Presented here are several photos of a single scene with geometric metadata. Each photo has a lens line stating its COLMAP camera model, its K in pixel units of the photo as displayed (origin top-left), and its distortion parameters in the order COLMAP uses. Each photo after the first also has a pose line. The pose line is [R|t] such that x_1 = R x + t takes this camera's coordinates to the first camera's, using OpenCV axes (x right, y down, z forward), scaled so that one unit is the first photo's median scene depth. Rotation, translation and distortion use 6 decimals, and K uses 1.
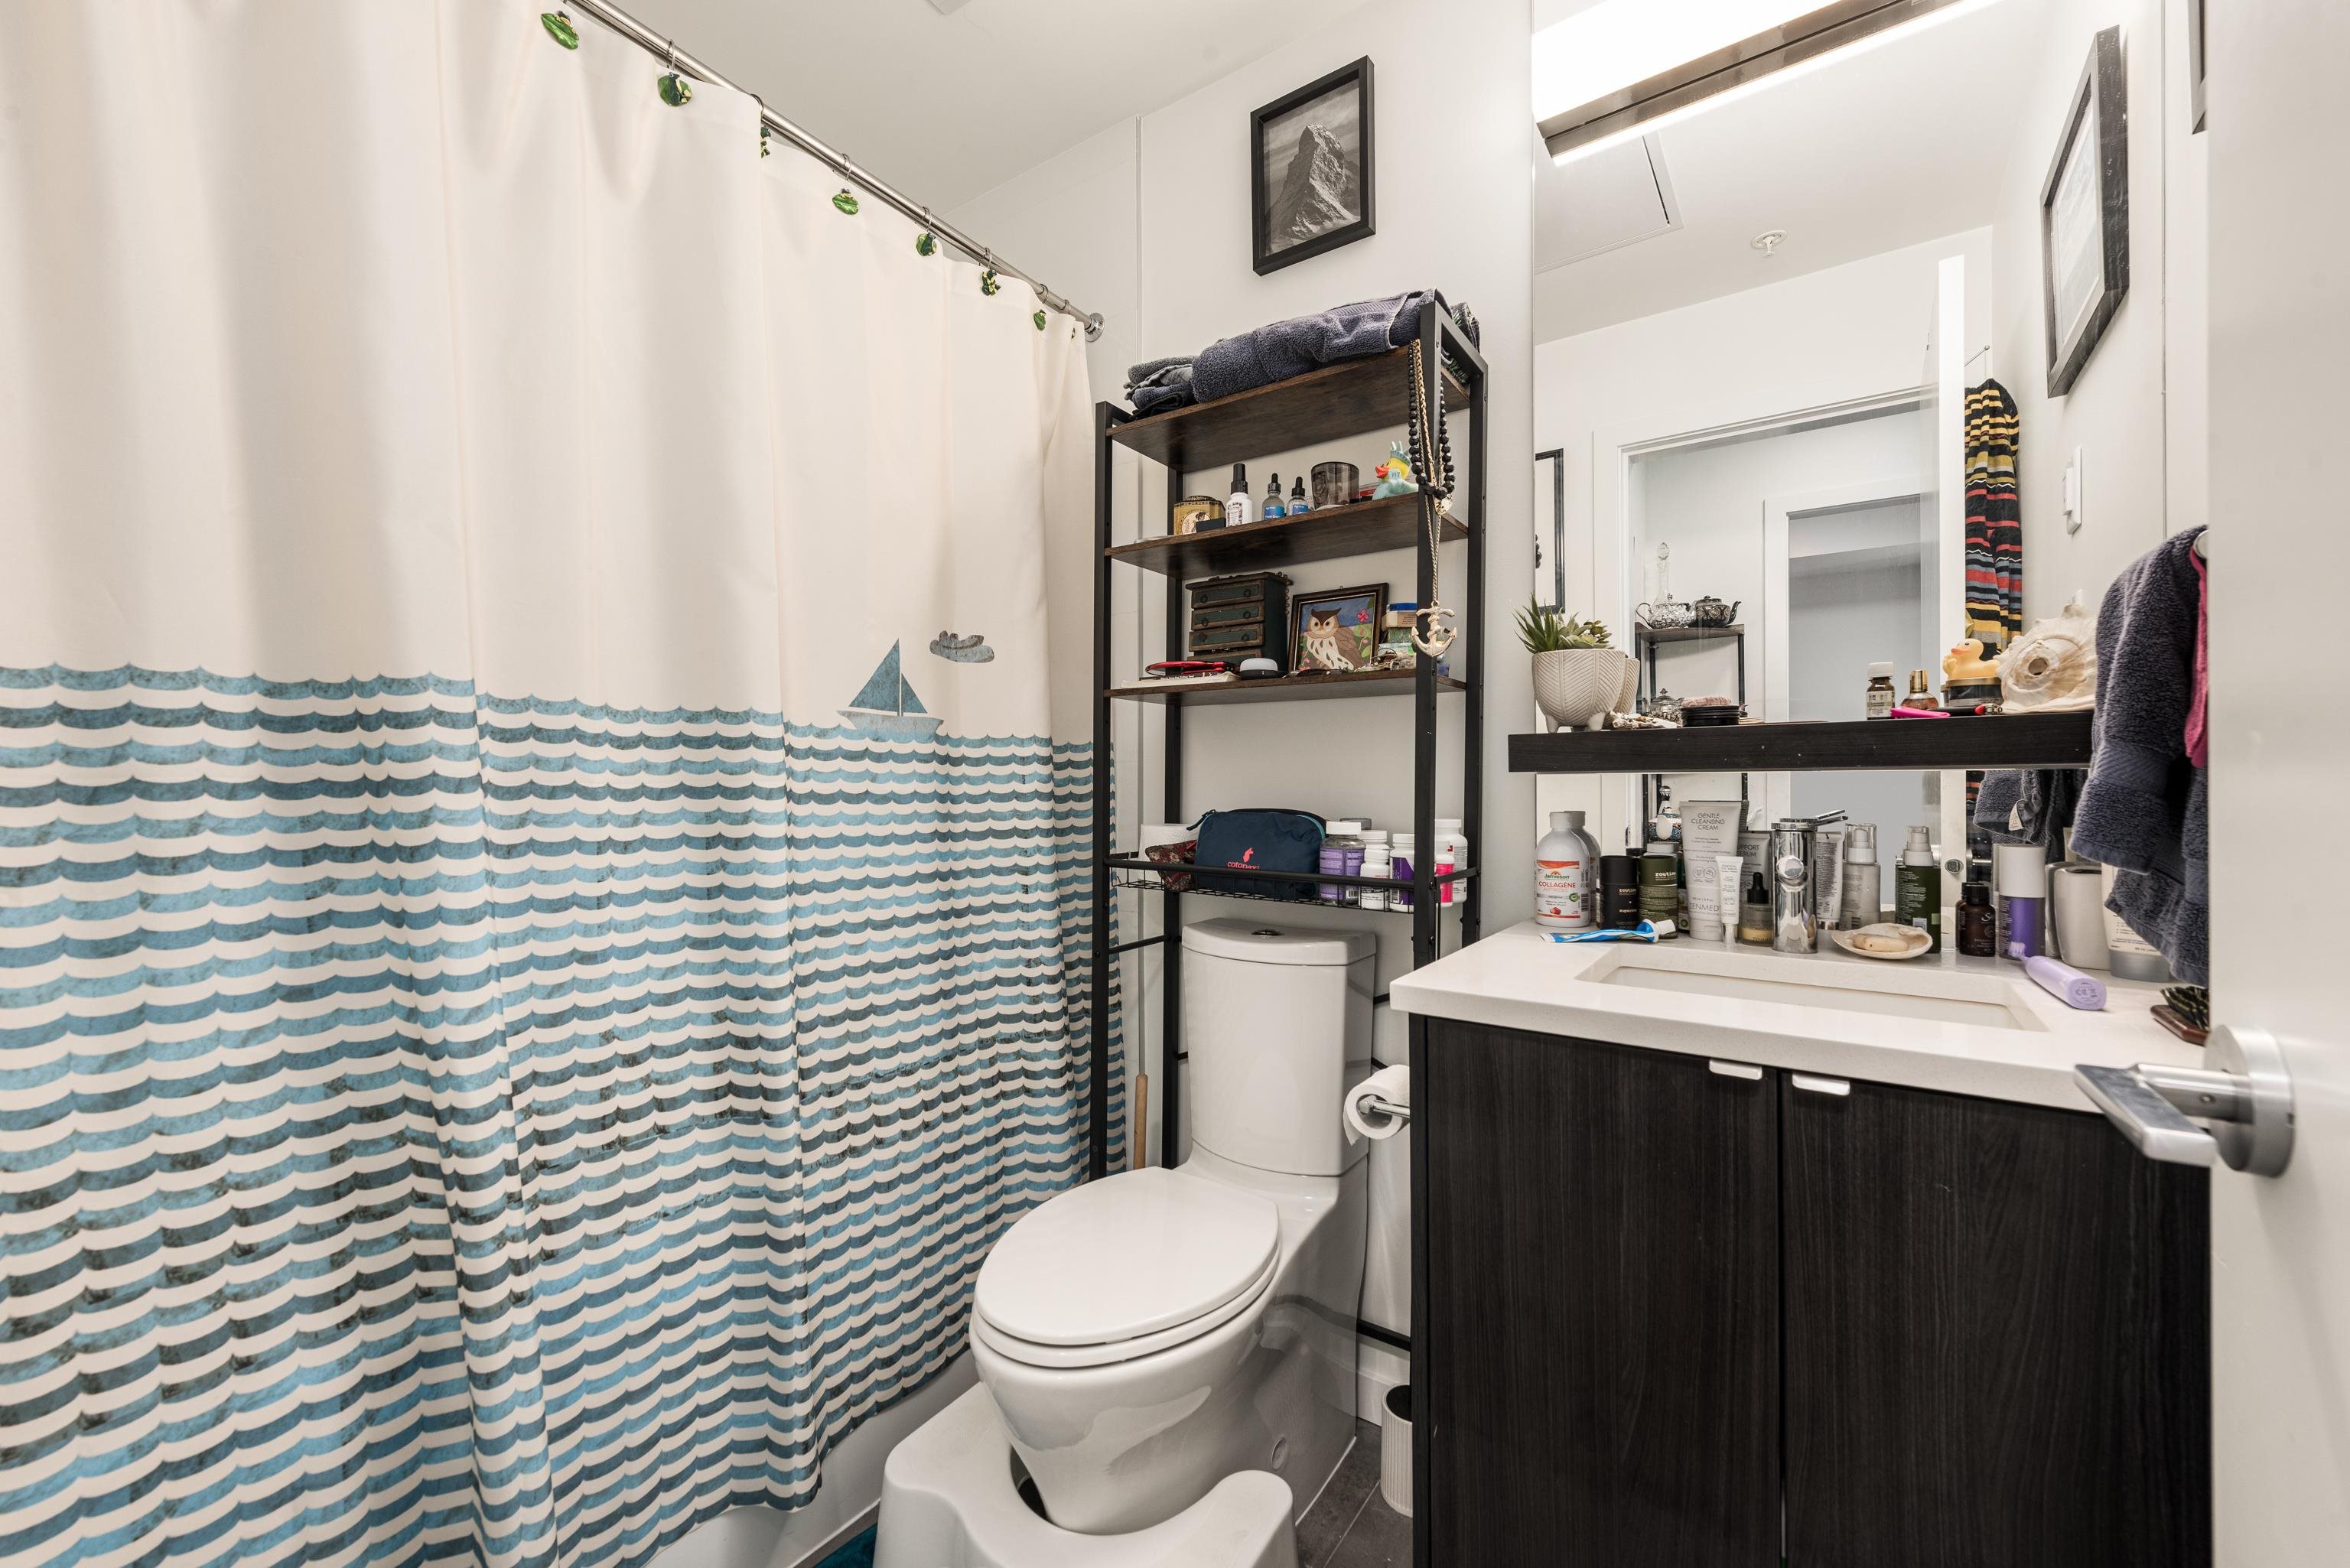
lens RADIAL K [[913.2, 0, 1186.9], [0, 913.2, 775.2], [0, 0, 1]] dist [0.002003, -0.000362]
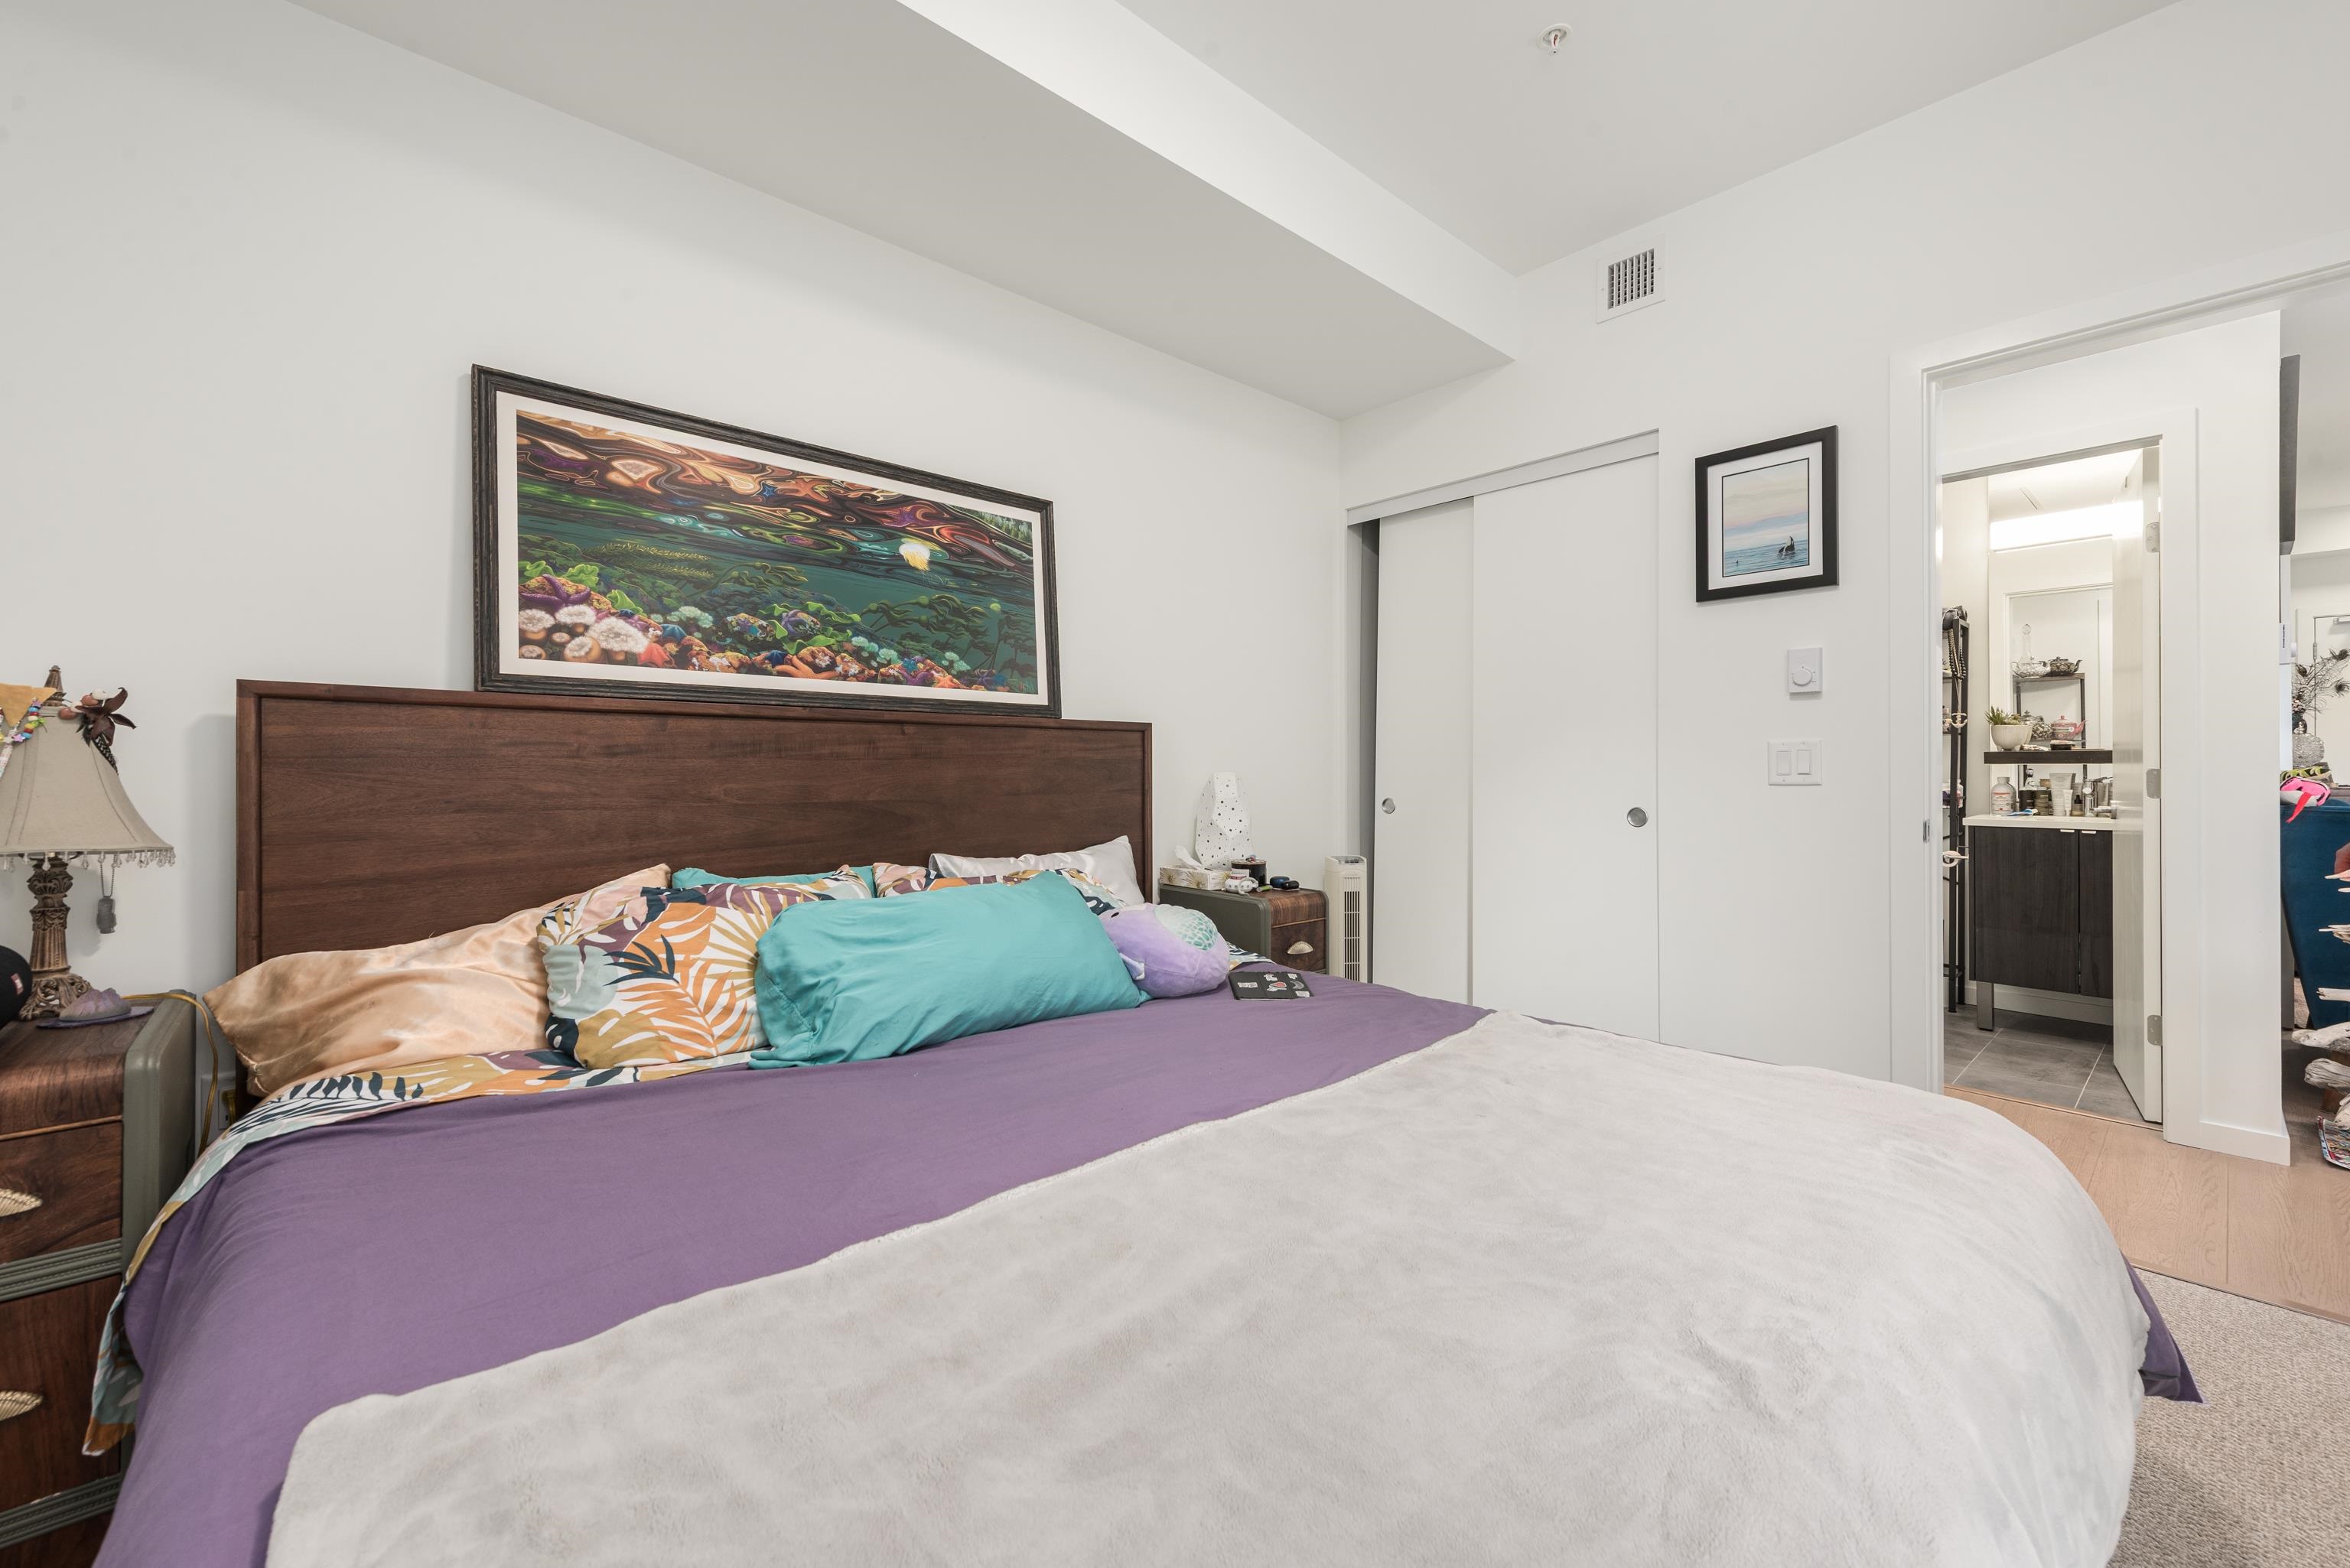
lens RADIAL K [[913.2, 0, 1186.9], [0, 913.2, 775.2], [0, 0, 1]] dist [0.002003, -0.000362]
pose [[0.970969, -0.003825, -0.239173, -1.524080], [0.007164, 0.999889, 0.013095, -0.025856], [0.239097, -0.014429, 0.970889, -2.653230]]
